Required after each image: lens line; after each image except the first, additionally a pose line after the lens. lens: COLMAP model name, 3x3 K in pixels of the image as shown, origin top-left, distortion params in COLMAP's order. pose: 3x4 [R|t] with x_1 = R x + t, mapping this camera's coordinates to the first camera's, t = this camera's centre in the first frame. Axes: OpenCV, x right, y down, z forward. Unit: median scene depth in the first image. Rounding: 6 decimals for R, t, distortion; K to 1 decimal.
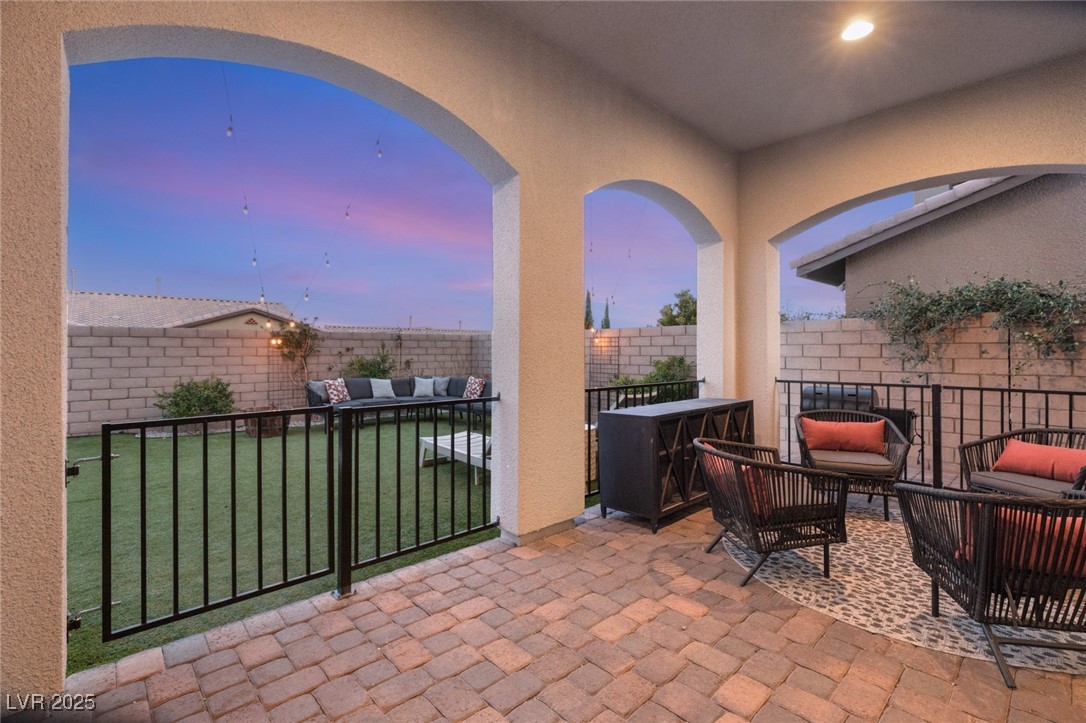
lens RADIAL K [[481.4, 0, 543.3], [0, 481.4, 357.2], [0, 0, 1]] dist [0.002643, -0.000002]
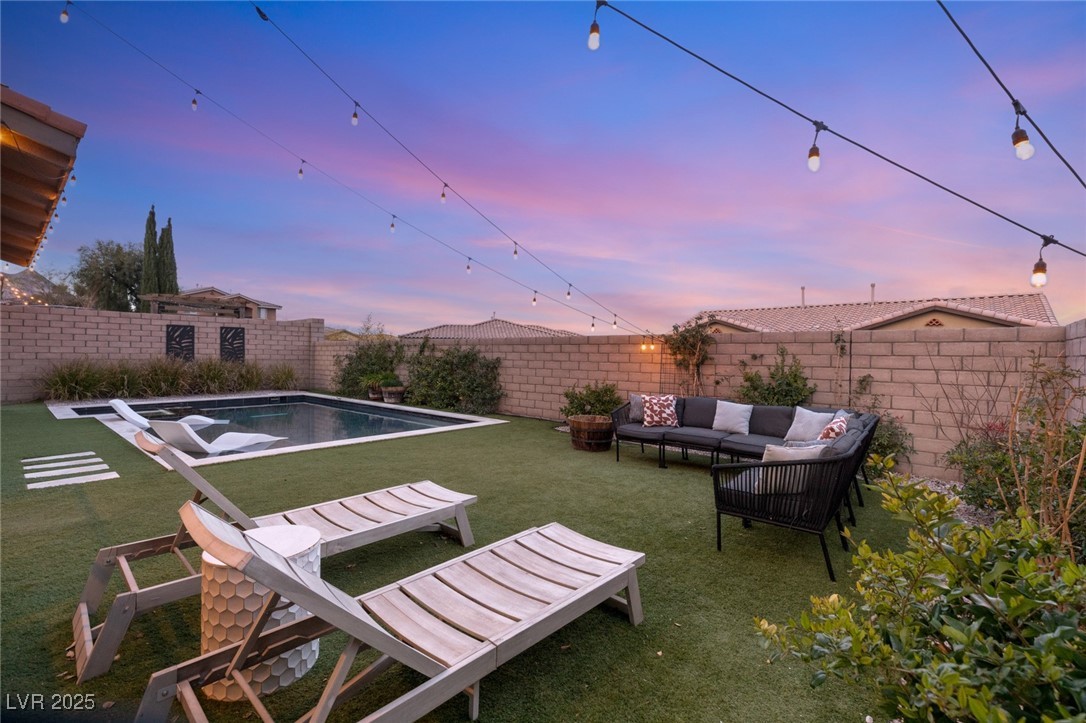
lens RADIAL K [[481.4, 0, 543.3], [0, 481.4, 357.2], [0, 0, 1]] dist [0.002643, -0.000002]
pose [[0.107394, 0.008355, -0.994181, 0.650718], [-0.026576, 0.999631, 0.005530, -0.028900], [0.993861, 0.025828, 0.107577, 1.565512]]
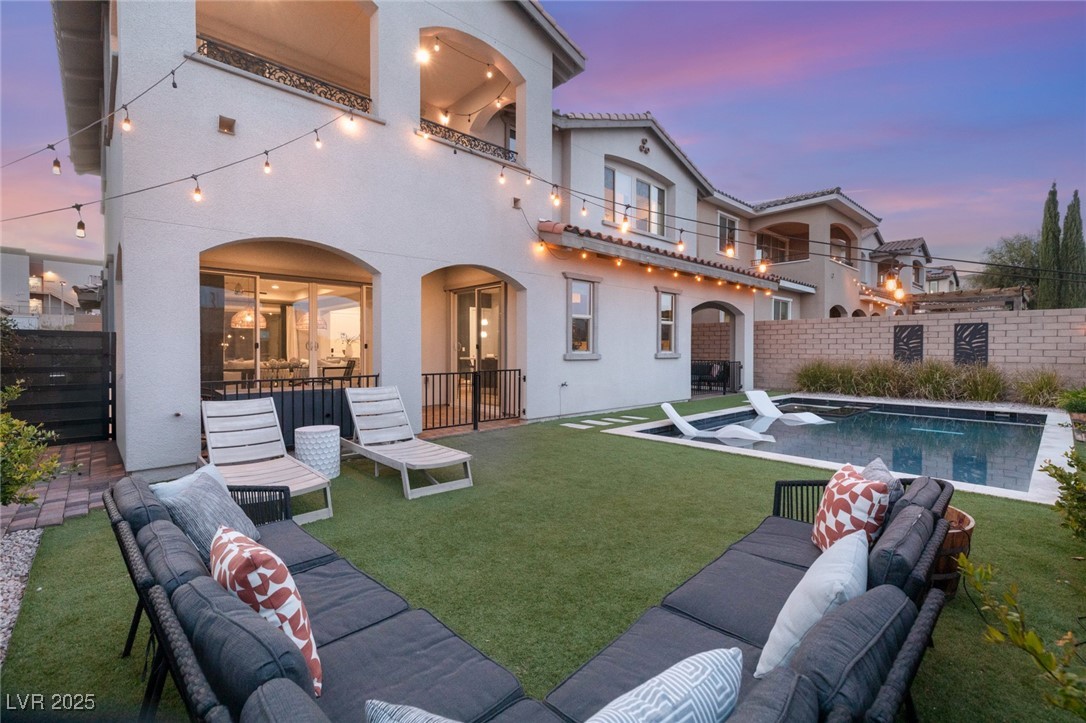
lens RADIAL K [[482.5, 0, 548.9], [0, 482.5, 360.2], [0, 0, 1]] dist [0.000081, 0.000264]
pose [[-0.999892, -0.000241, -0.014709, -0.561352], [-0.000798, 0.999281, 0.037904, -0.054301], [0.014689, 0.037912, -0.999173, 2.675033]]
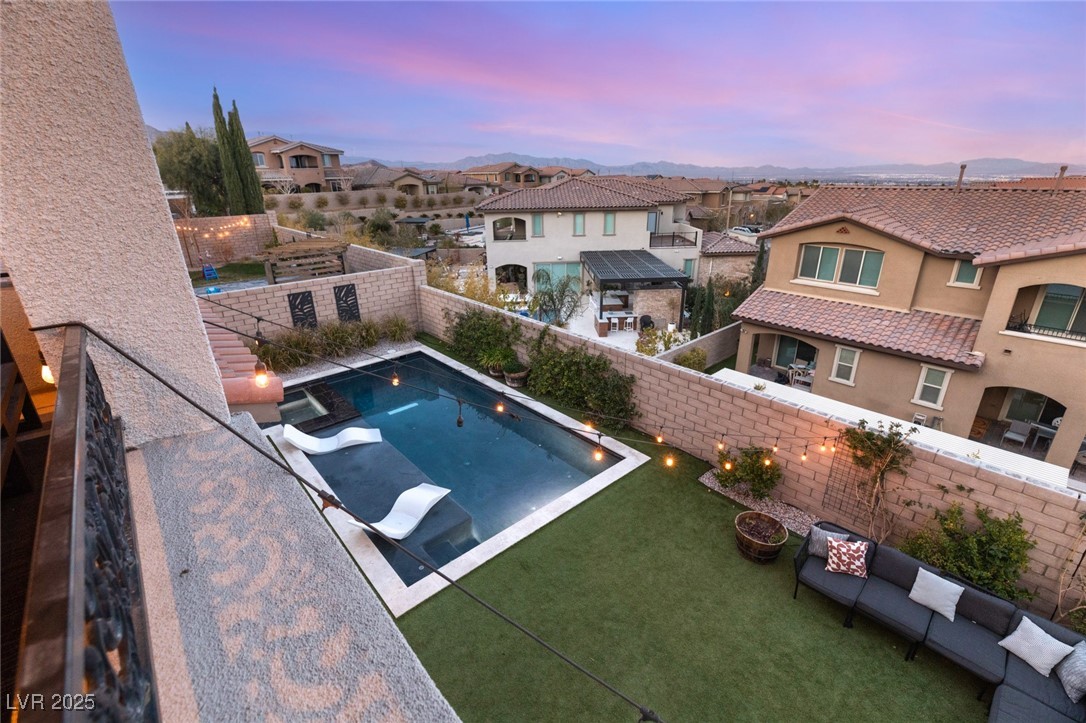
lens RADIAL K [[481.4, 0, 543.3], [0, 481.4, 357.2], [0, 0, 1]] dist [0.002643, -0.000002]
pose [[-0.016148, 0.359203, -0.933120, 0.331944], [-0.002451, 0.933225, 0.359285, -1.015077], [0.999867, 0.008089, -0.014190, 1.164114]]
